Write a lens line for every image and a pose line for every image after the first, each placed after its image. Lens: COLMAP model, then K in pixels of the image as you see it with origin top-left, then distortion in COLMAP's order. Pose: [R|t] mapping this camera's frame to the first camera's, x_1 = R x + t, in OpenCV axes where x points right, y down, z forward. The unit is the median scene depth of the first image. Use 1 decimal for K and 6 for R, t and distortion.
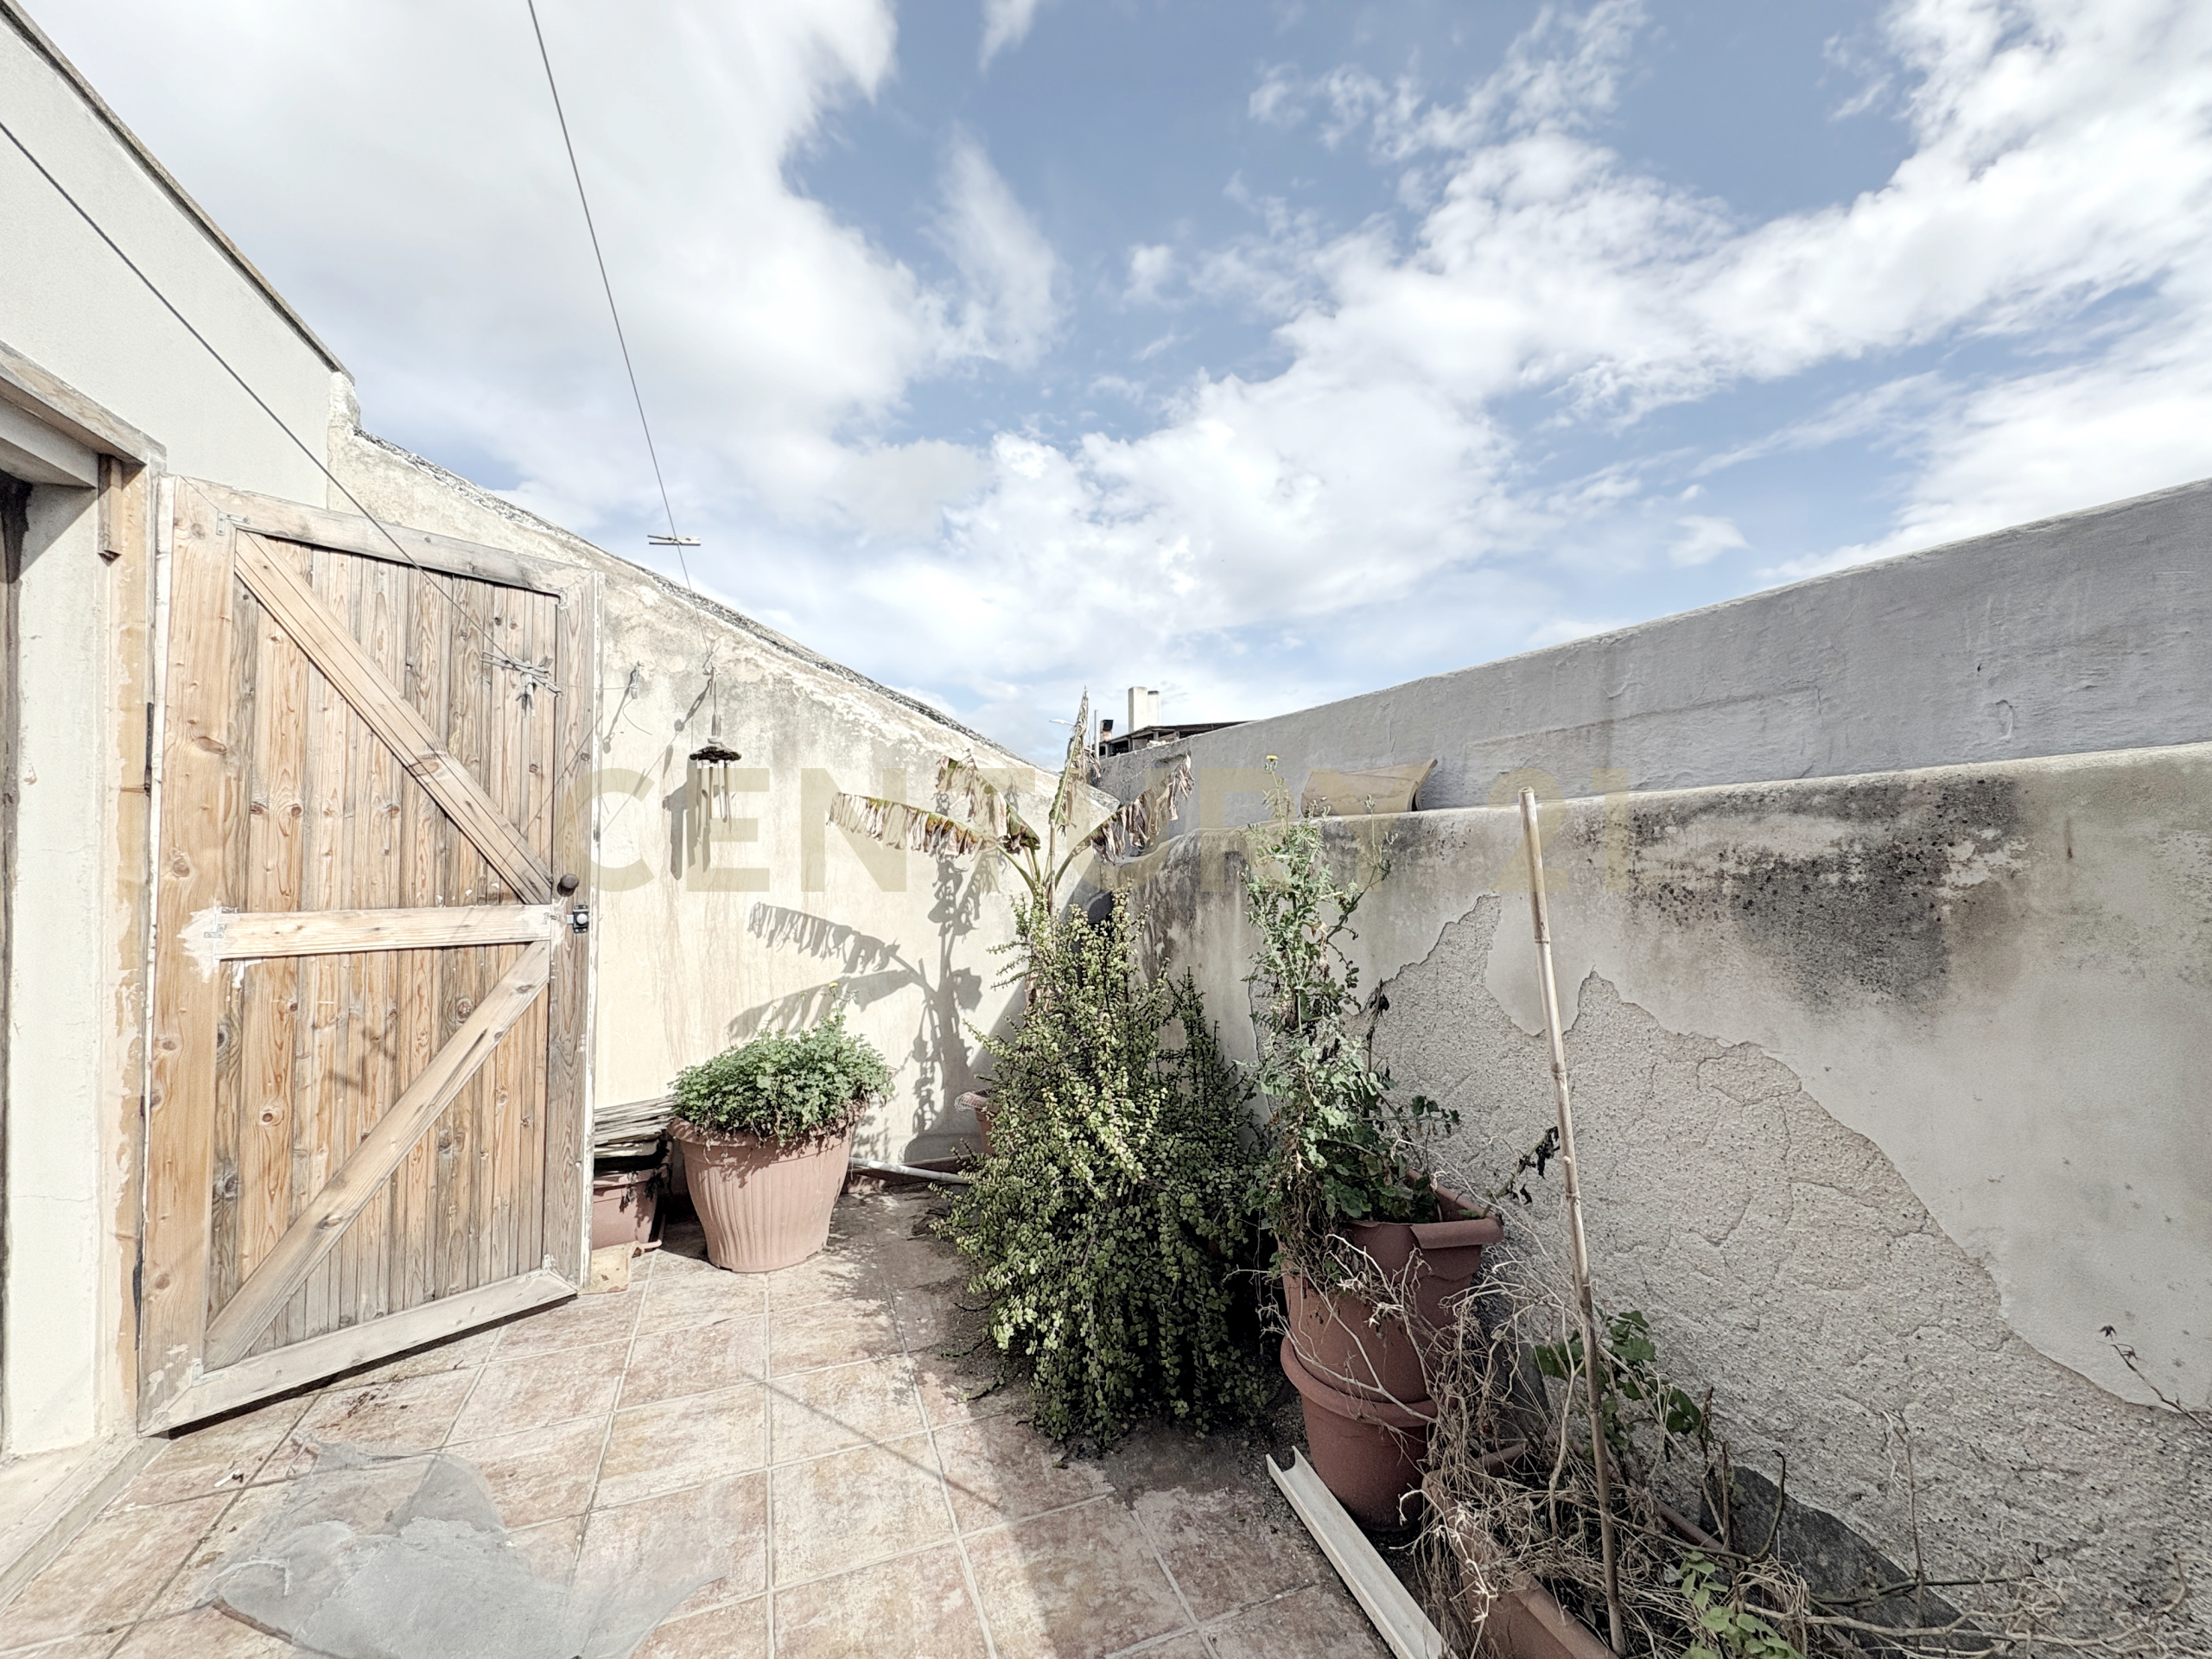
lens RADIAL K [[877.8, 0, 1120.5], [0, 877.8, 843.2], [0, 0, 1]] dist [-0.000934, -0.000206]
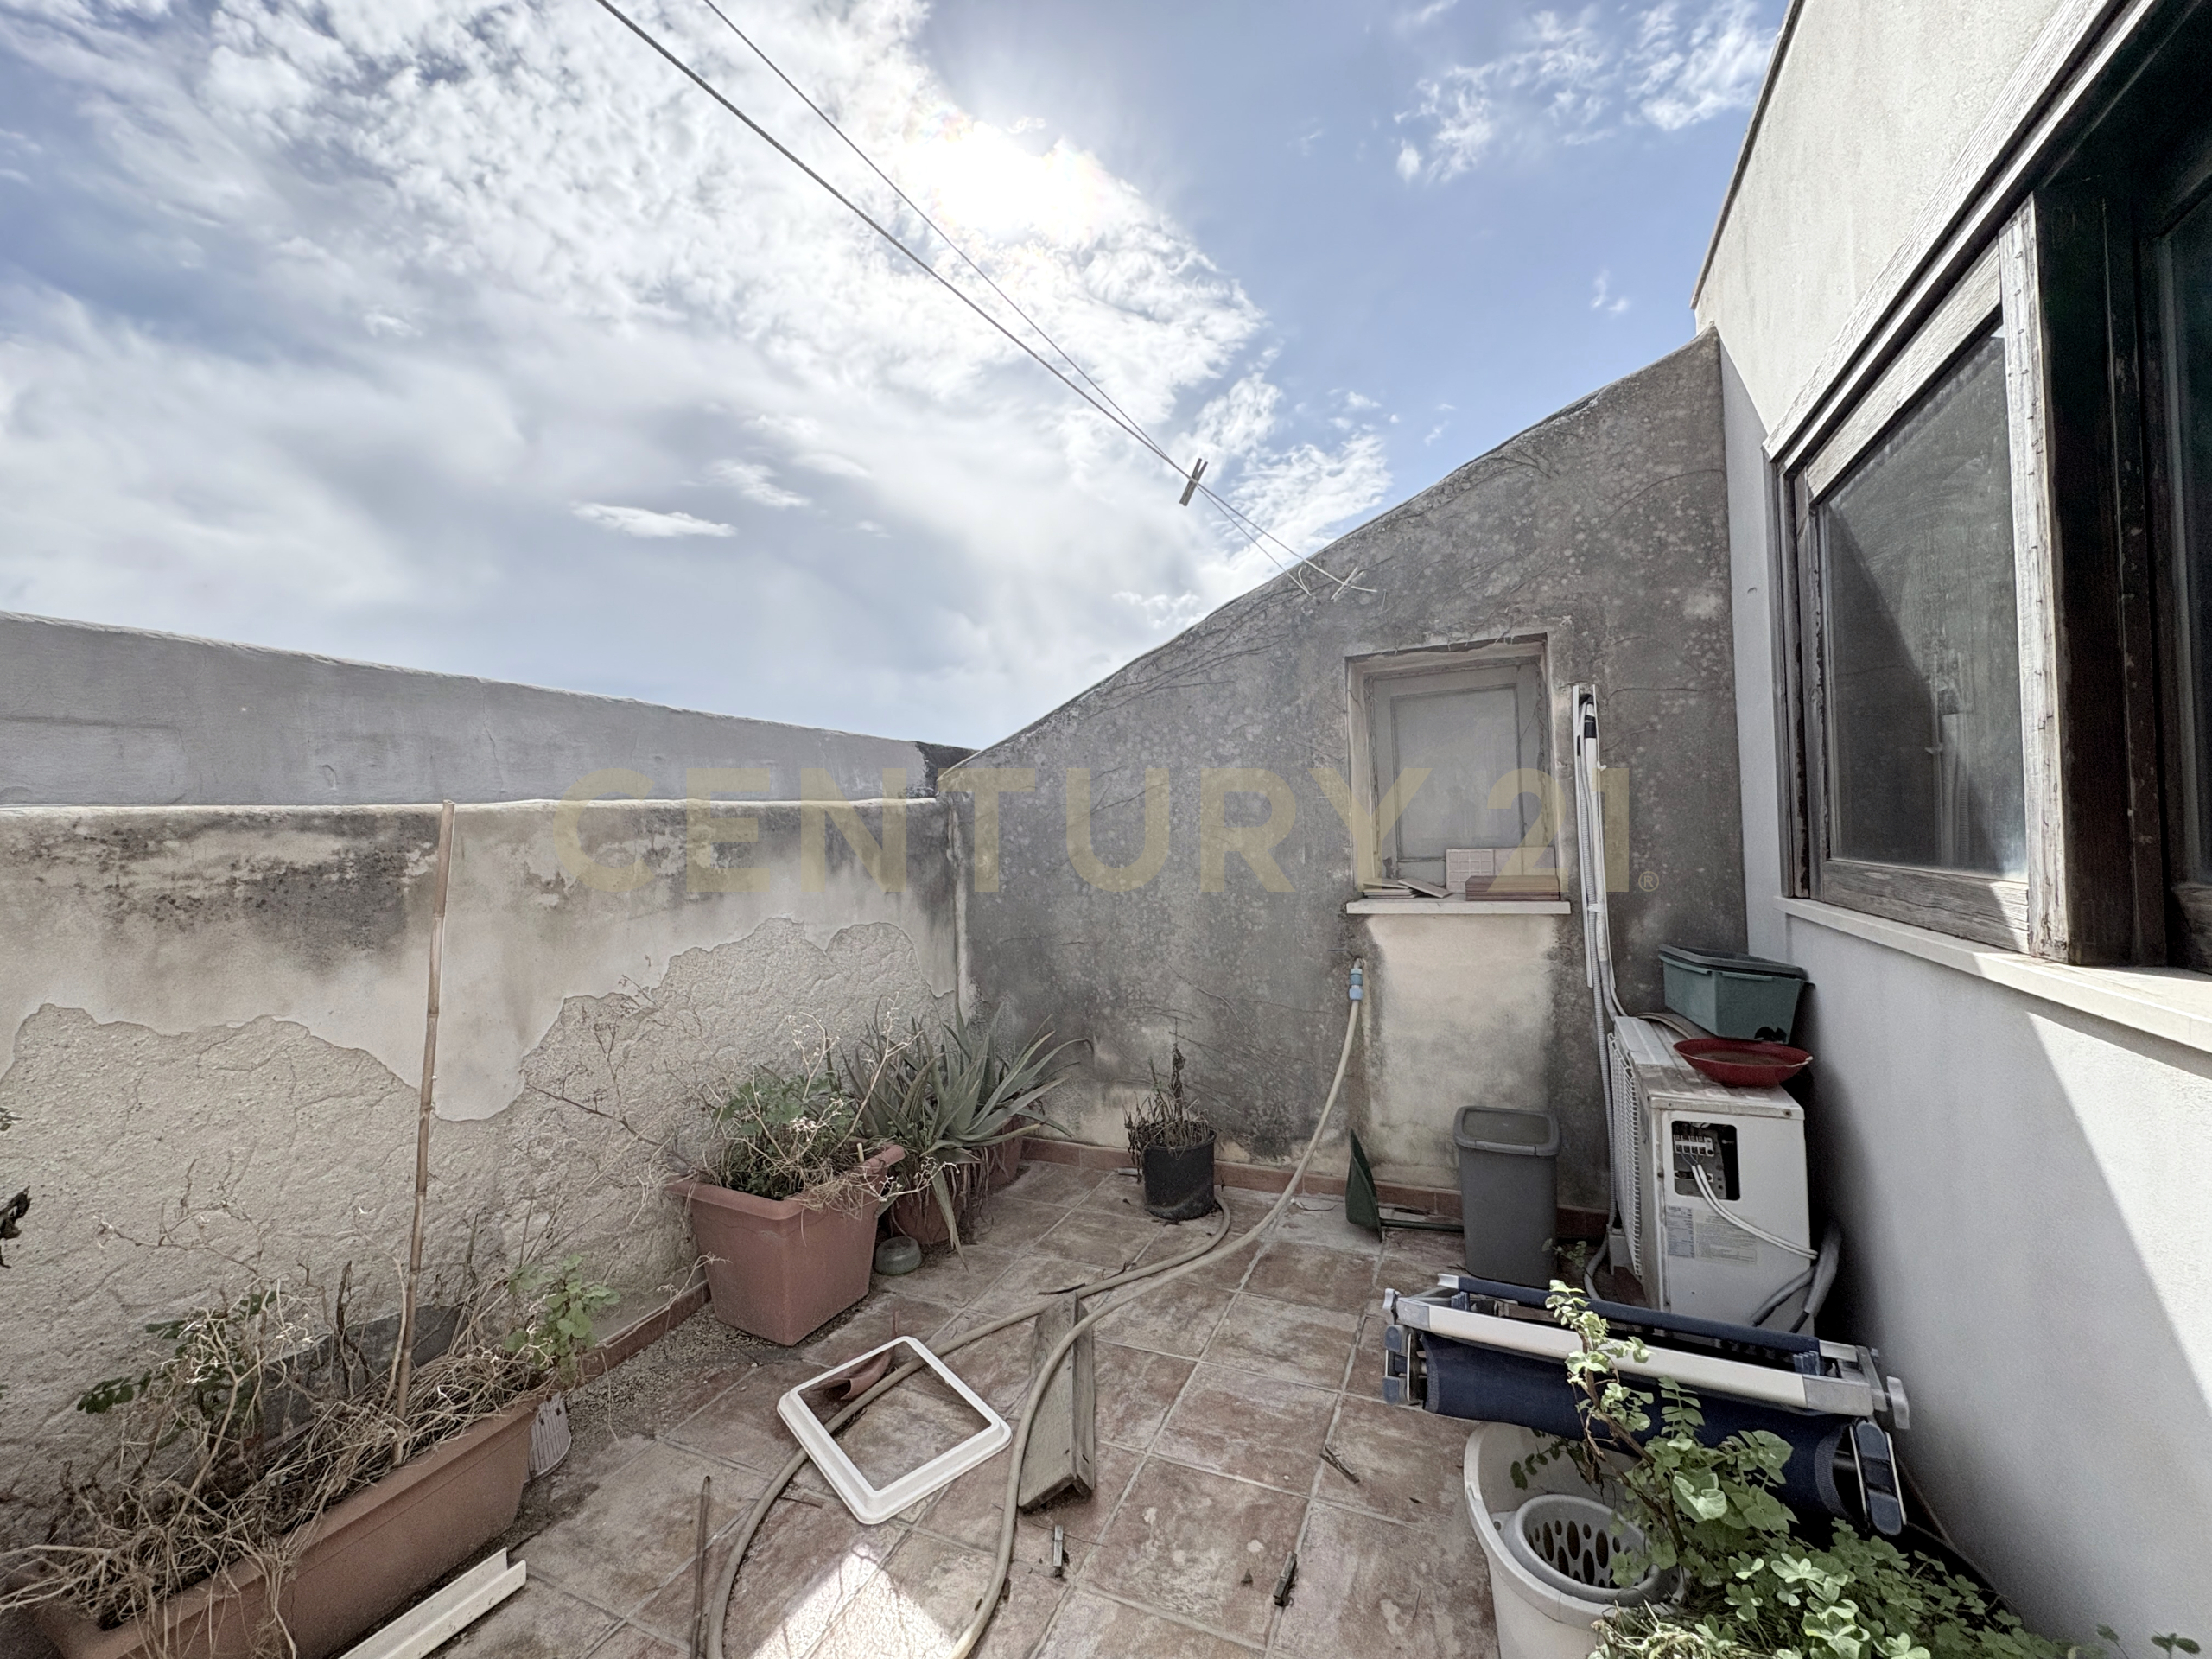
lens RADIAL K [[877.8, 0, 1093.0], [0, 877.8, 830.8], [0, 0, 1]] dist [-0.000934, -0.000206]
pose [[-0.680503, 0.042302, 0.731523, -1.084570], [0.046406, 0.998816, -0.014590, 0.042989], [-0.731274, 0.024019, -0.681660, 1.069122]]
